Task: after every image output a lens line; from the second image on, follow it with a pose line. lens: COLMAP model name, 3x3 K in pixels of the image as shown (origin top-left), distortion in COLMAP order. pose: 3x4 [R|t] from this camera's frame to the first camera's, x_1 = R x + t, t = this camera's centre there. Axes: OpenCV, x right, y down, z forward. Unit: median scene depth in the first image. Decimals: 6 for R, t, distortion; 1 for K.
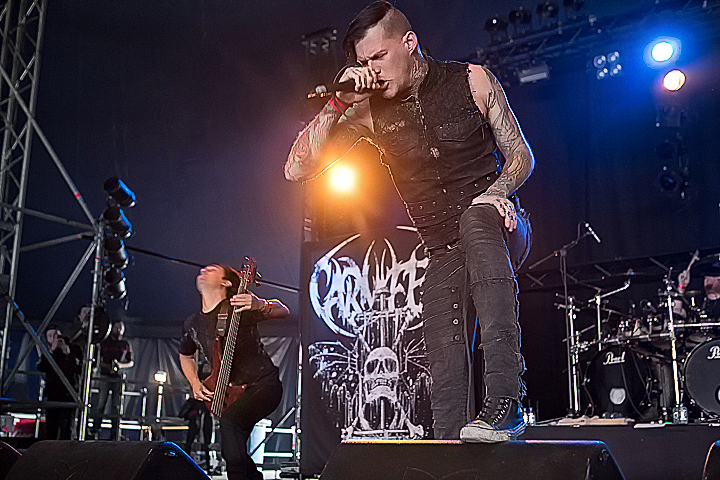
lens RADIAL K [[837.3, 0, 366.2], [0, 837.3, 216.9], [0, 0, 1]] dist [-0.073755, 0.000000]
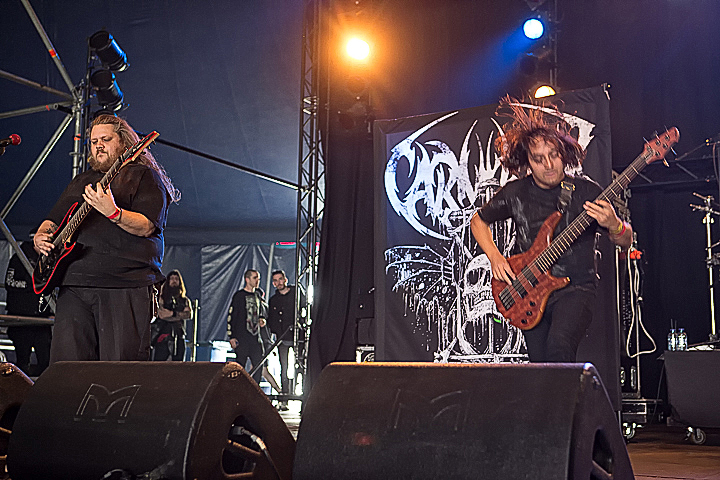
lens RADIAL K [[963.3, 0, 372.9], [0, 963.3, 218.3], [0, 0, 1]] dist [-0.046352, 0.000000]
pose [[0.992792, 0.022432, 0.117729, -0.197176], [-0.034963, 0.993807, 0.105480, 0.028013], [-0.114633, -0.108836, 0.987428, 0.097756]]
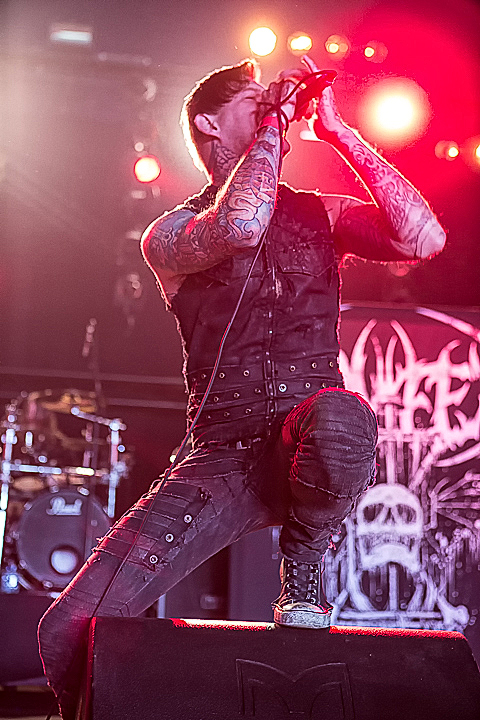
lens RADIAL K [[1061.1, 0, 243.3], [0, 1061.1, 364.7], [0, 0, 1]] dist [0.039836, 0.000000]
pose [[0.686995, 0.176465, 0.704910, -0.646861], [-0.206094, 0.977549, -0.043861, 0.120901], [-0.696823, -0.115146, 0.707940, 0.489459]]
